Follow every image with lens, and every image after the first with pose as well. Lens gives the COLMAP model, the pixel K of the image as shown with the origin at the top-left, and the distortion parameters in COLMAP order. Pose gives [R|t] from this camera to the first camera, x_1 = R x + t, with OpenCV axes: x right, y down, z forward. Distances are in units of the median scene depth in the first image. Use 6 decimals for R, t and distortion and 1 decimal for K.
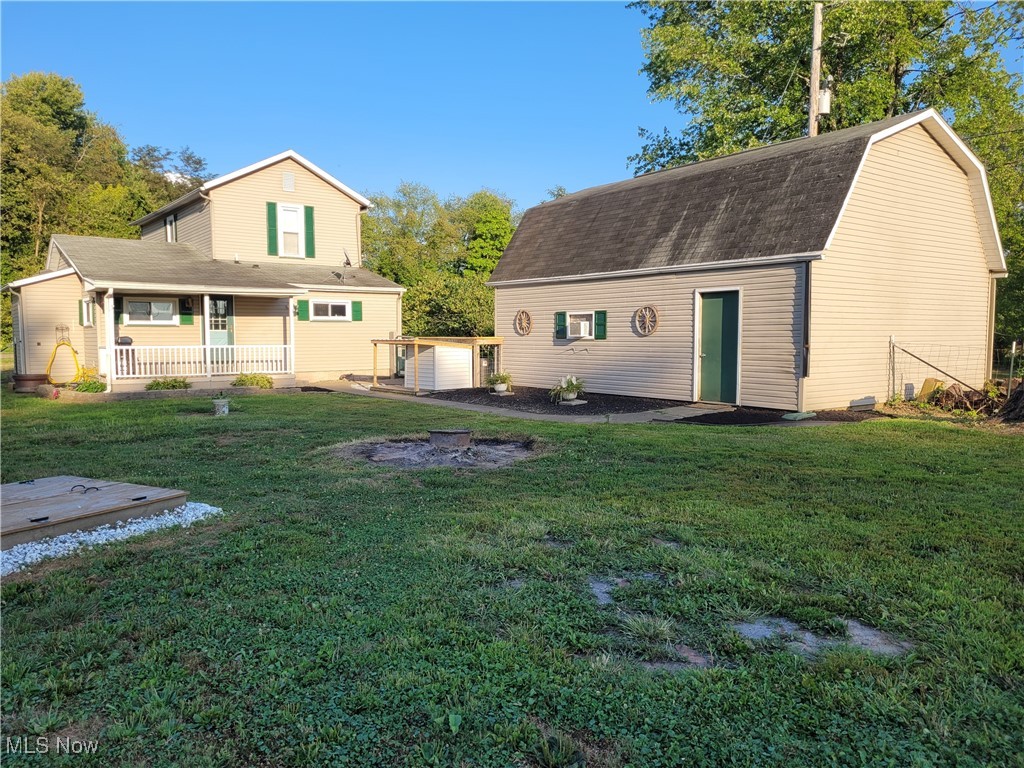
lens RADIAL K [[772.7, 0, 512.0], [0, 772.7, 384.0], [0, 0, 1]] dist [0.038665, -0.007737]
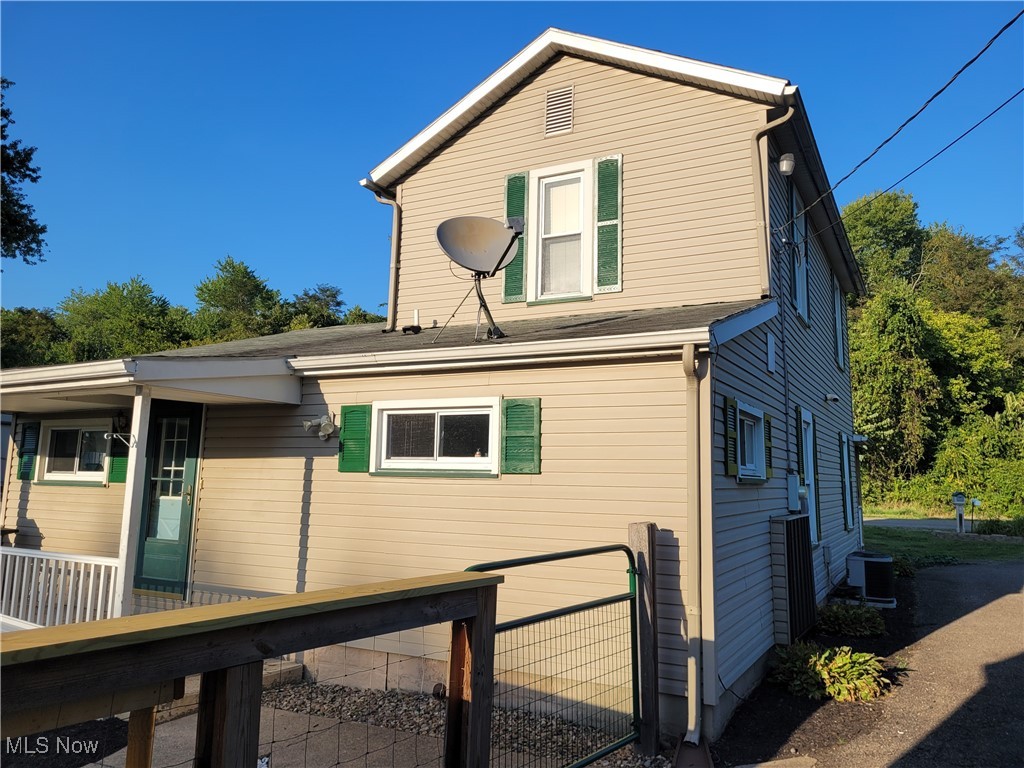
lens RADIAL K [[772.7, 0, 512.0], [0, 772.7, 384.0], [0, 0, 1]] dist [0.038665, -0.007737]
pose [[0.427632, -0.094955, -0.898952, 0.035313], [-0.076418, 0.987110, -0.140620, -0.072000], [0.900717, 0.128830, 0.414864, 0.856488]]
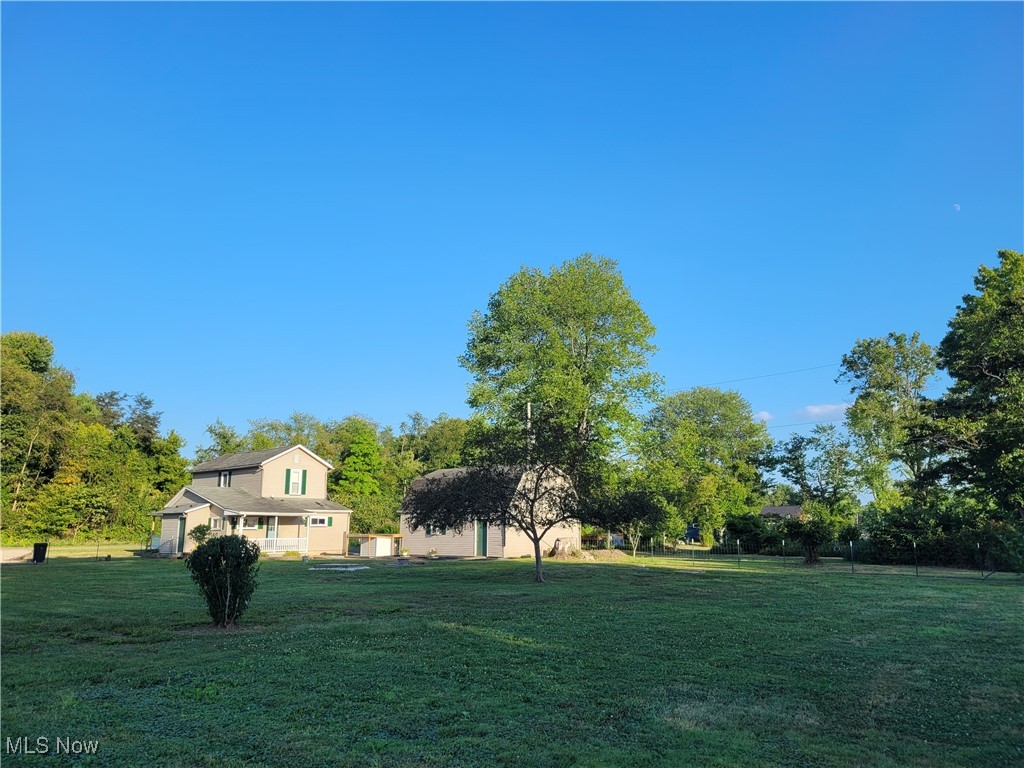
lens RADIAL K [[772.7, 0, 512.0], [0, 772.7, 384.0], [0, 0, 1]] dist [0.038665, -0.007737]
pose [[0.980979, 0.037672, 0.190423, -0.125500], [0.010941, 0.968697, -0.248007, 0.070229], [-0.193805, 0.245373, 0.949859, -1.167080]]
